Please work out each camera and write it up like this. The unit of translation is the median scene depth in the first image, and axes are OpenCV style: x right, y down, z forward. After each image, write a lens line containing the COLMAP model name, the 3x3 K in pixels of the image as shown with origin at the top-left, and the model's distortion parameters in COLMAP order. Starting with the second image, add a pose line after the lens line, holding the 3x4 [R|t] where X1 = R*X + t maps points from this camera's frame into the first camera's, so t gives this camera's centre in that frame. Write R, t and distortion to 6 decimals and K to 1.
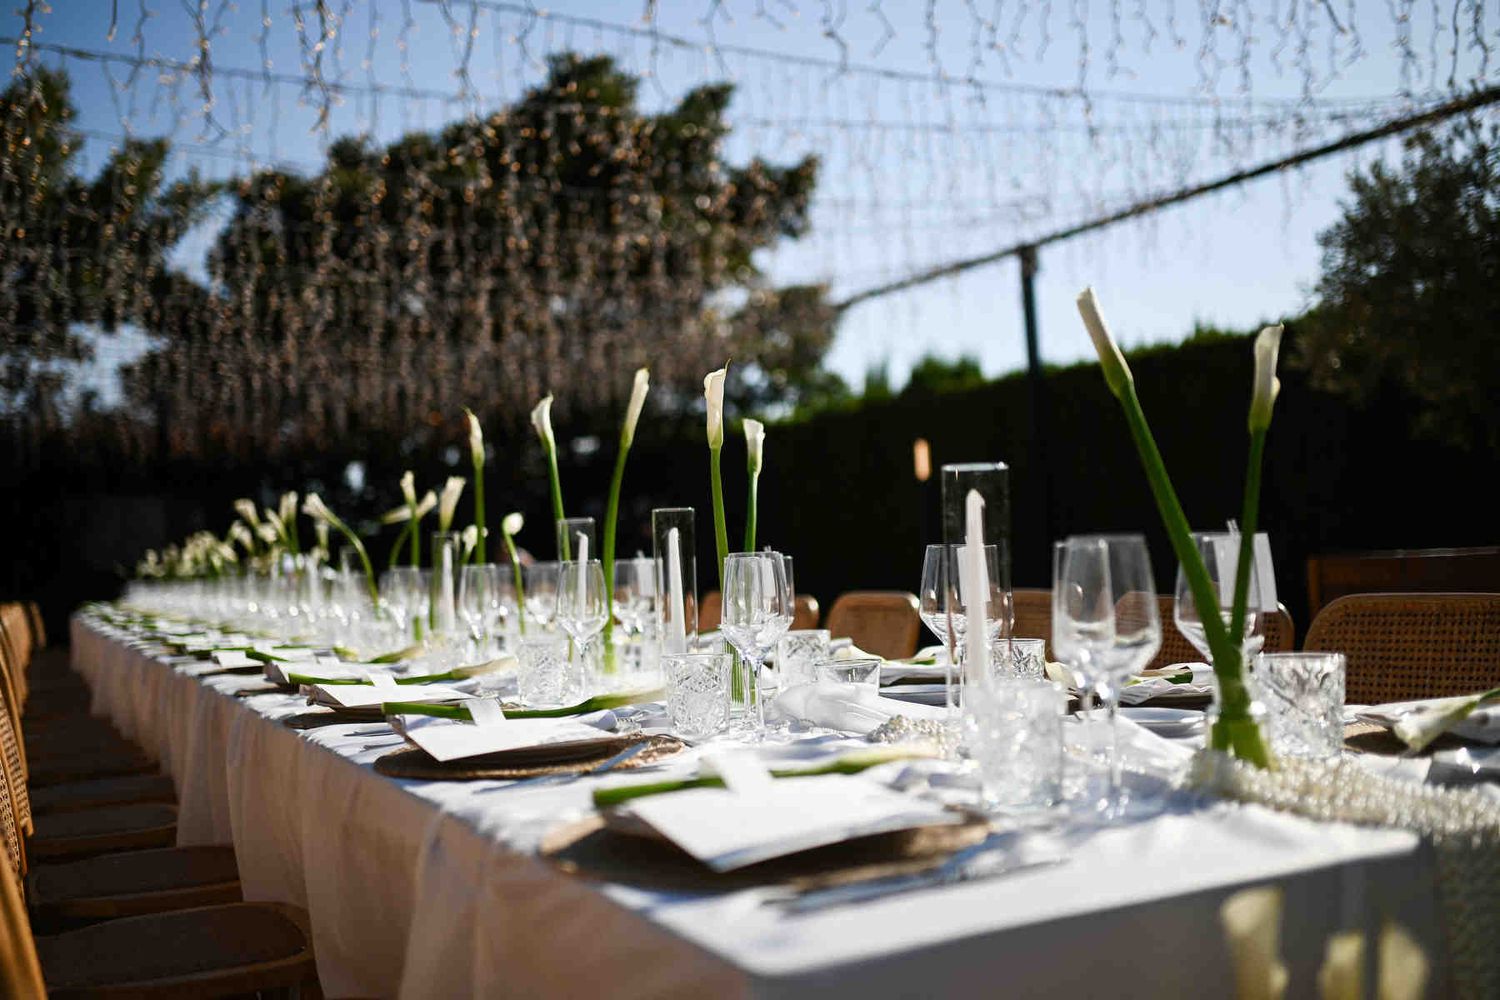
lens RADIAL K [[1445.2, 0, 750.0], [0, 1445.2, 500.0], [0, 0, 1]] dist [-0.022104, 0.000351]
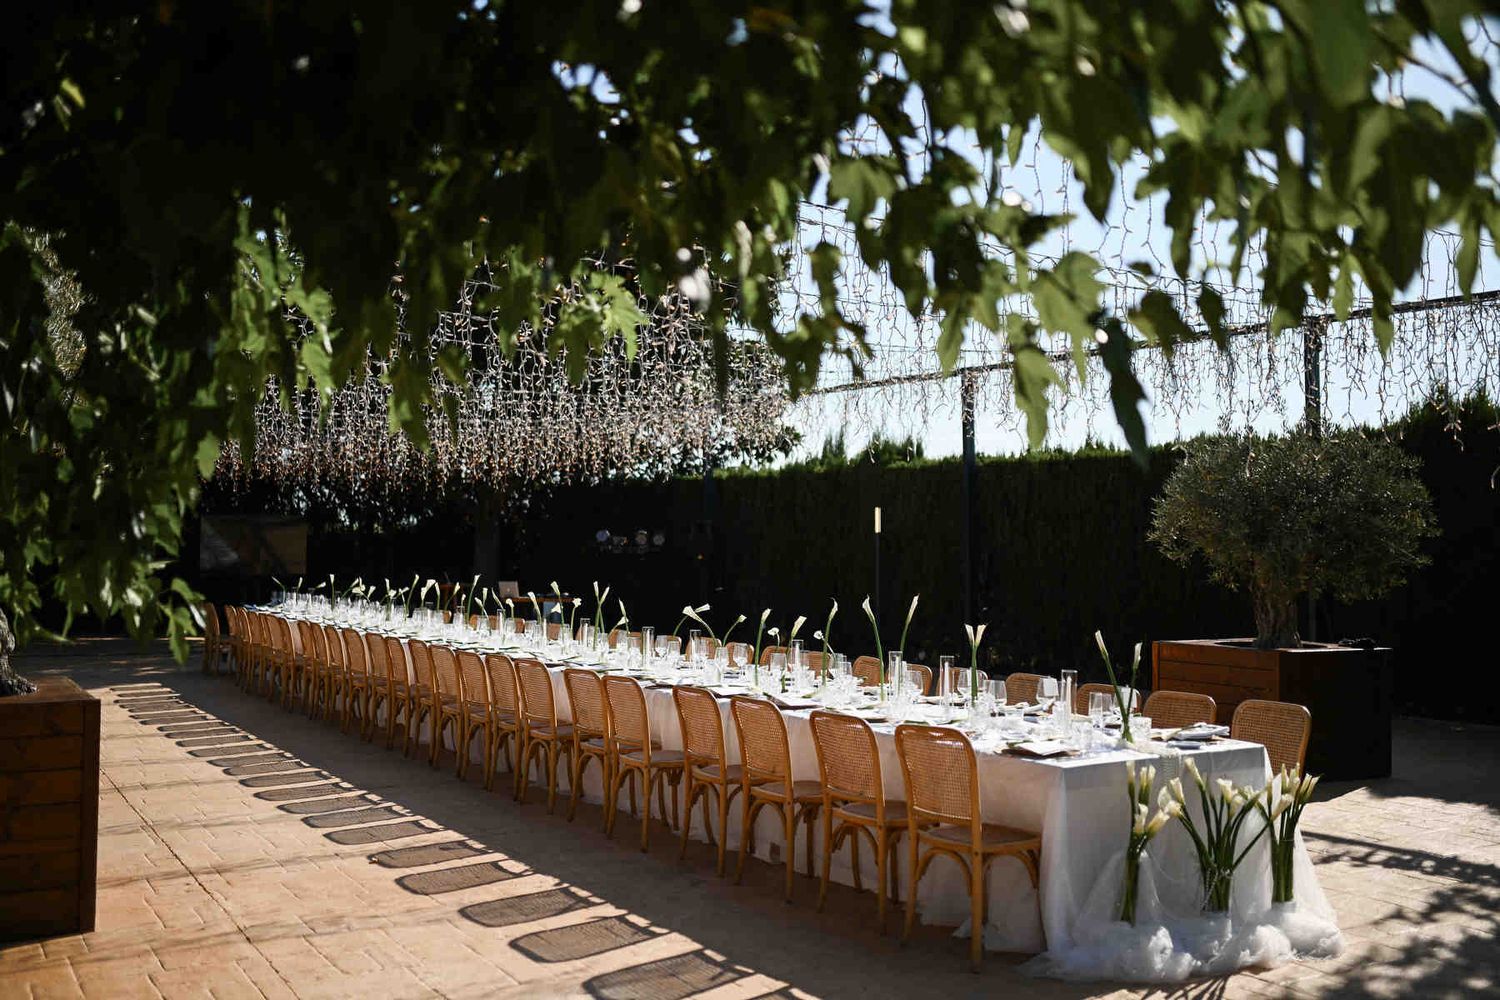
lens RADIAL K [[1462.0, 0, 750.0], [0, 1462.0, 500.0], [0, 0, 1]] dist [-0.010866, -0.003618]
pose [[0.994490, 0.051332, 0.091406, -1.183381], [-0.052091, 0.998625, 0.005942, -0.494378], [-0.090975, -0.010671, 0.995796, -3.152809]]
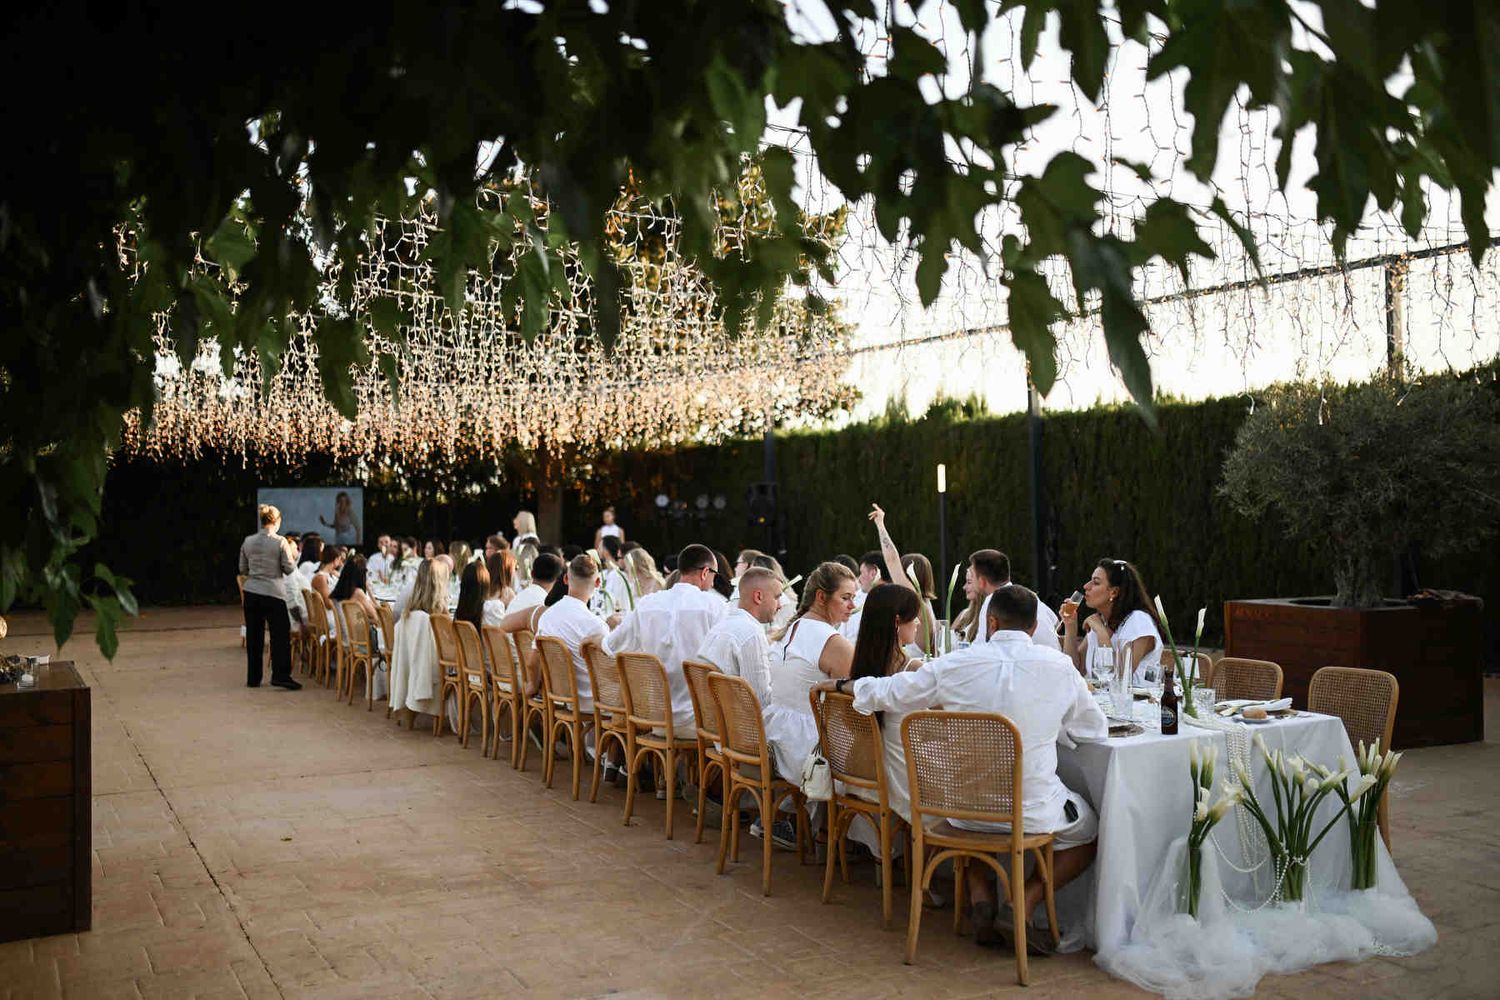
lens RADIAL K [[1445.2, 0, 750.0], [0, 1445.2, 500.0], [0, 0, 1]] dist [-0.022104, 0.000351]
pose [[0.998989, 0.027518, 0.035549, -1.001530], [-0.028791, 0.998944, 0.035807, -0.507320], [-0.034526, -0.036795, 0.998726, -2.831345]]
